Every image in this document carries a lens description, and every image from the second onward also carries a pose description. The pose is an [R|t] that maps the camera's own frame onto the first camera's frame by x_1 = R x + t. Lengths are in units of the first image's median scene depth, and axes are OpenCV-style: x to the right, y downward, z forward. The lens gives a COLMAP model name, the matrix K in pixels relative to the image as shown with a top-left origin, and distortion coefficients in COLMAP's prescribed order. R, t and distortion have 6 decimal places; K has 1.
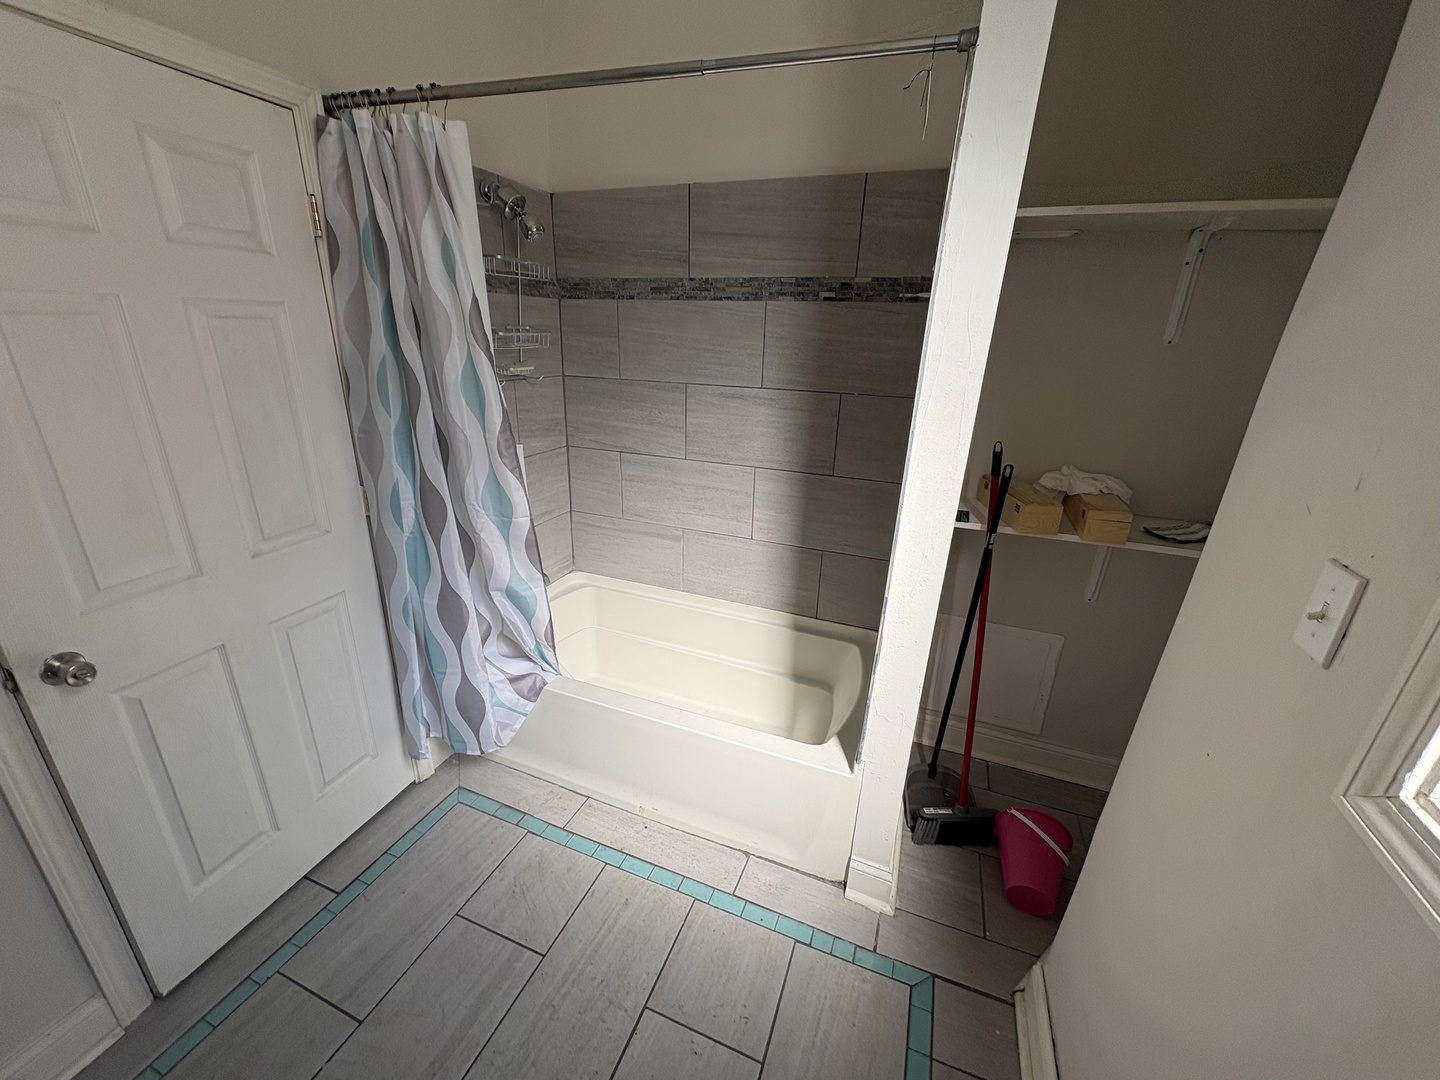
lens RADIAL K [[570.0, 0, 721.3], [0, 570.0, 538.1], [0, 0, 1]] dist [0.000212, 0.000056]
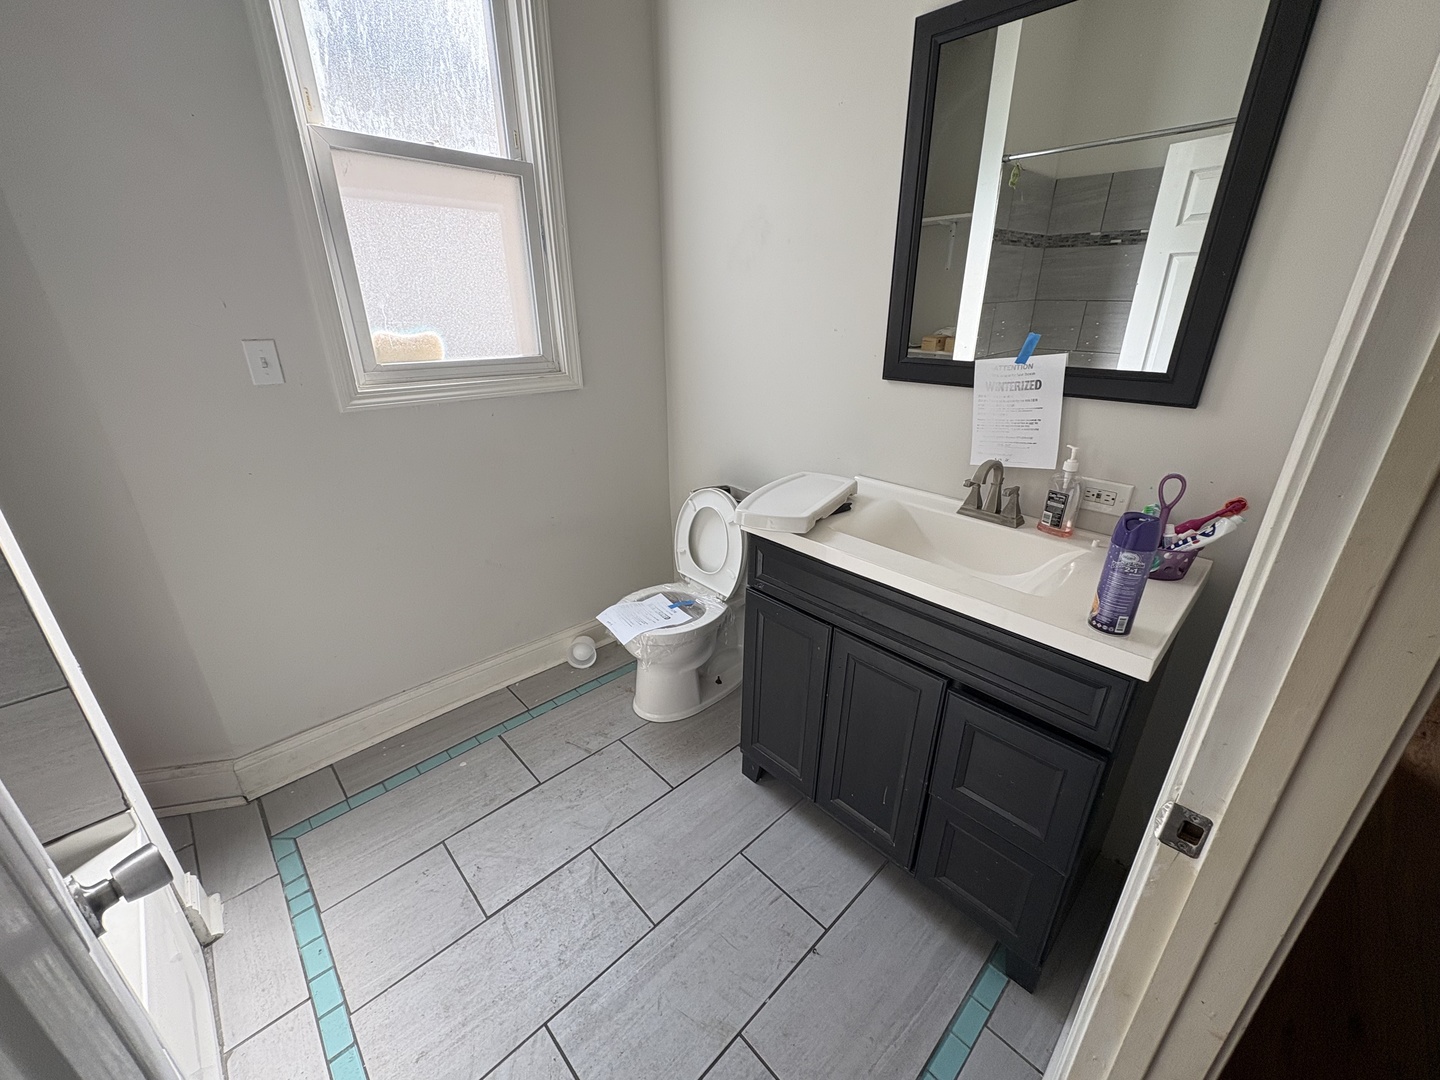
lens RADIAL K [[570.0, 0, 723.3], [0, 570.0, 541.9], [0, 0, 1]] dist [0.000212, 0.000056]
pose [[-0.912714, -0.192211, 0.360566, -0.731676], [0.106230, 0.740474, 0.663637, -0.302733], [-0.394548, 0.644014, -0.655422, 1.028702]]
